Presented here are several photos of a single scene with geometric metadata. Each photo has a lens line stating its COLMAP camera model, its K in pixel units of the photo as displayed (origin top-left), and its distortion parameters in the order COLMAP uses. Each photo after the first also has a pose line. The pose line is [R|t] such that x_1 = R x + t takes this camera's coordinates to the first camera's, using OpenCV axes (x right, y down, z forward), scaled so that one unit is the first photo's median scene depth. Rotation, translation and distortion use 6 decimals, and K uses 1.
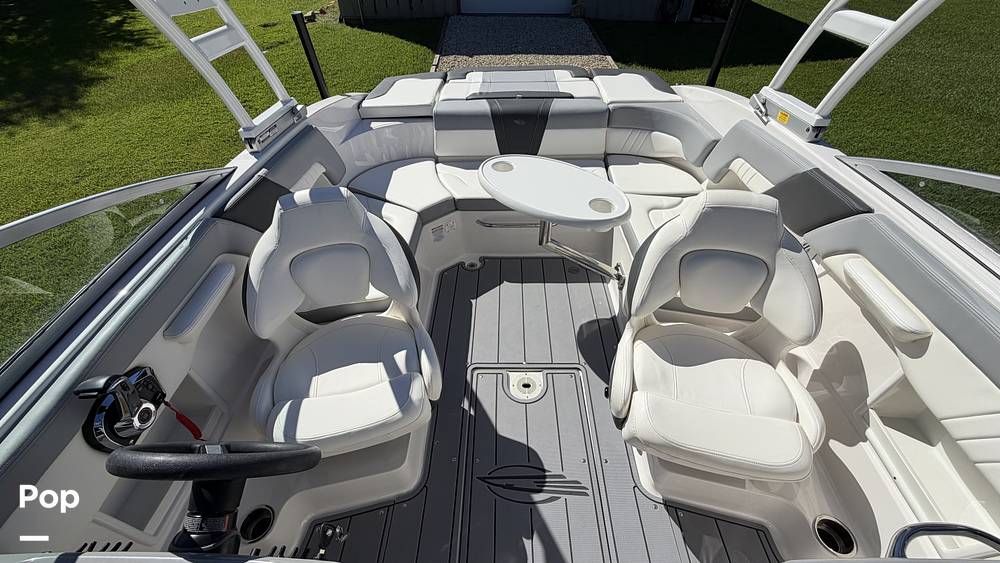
lens RADIAL K [[394.3, 0, 500.0], [0, 394.3, 281.5], [0, 0, 1]] dist [-0.002210, 0.000030]
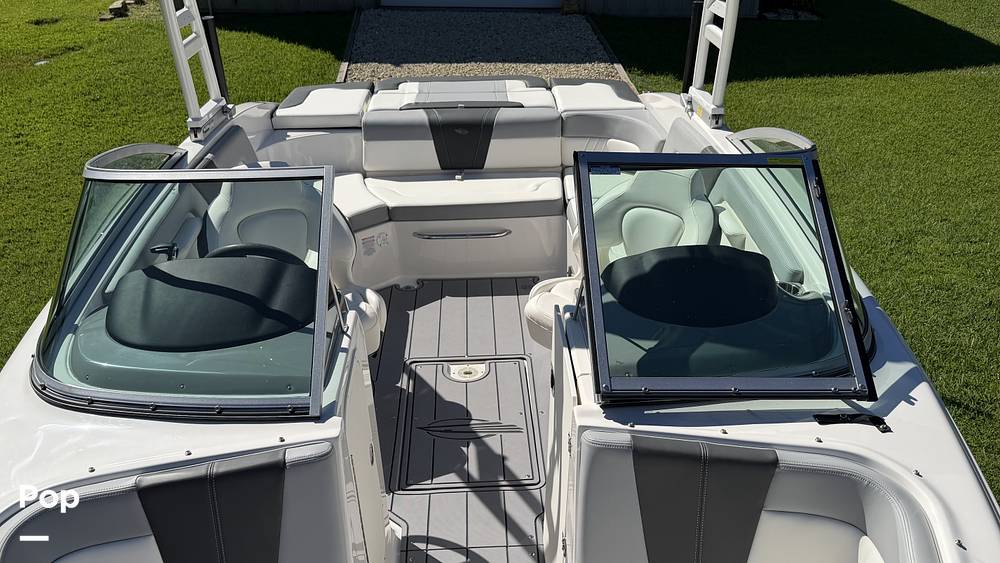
lens RADIAL K [[858.4, 0, 517.4], [0, 858.4, 298.4], [0, 0, 1]] dist [0.137098, -0.216186]
pose [[0.997443, -0.019098, 0.068869, 0.033584], [0.036667, 0.963893, -0.263752, 0.461307], [-0.061345, 0.265603, 0.962129, -0.751351]]
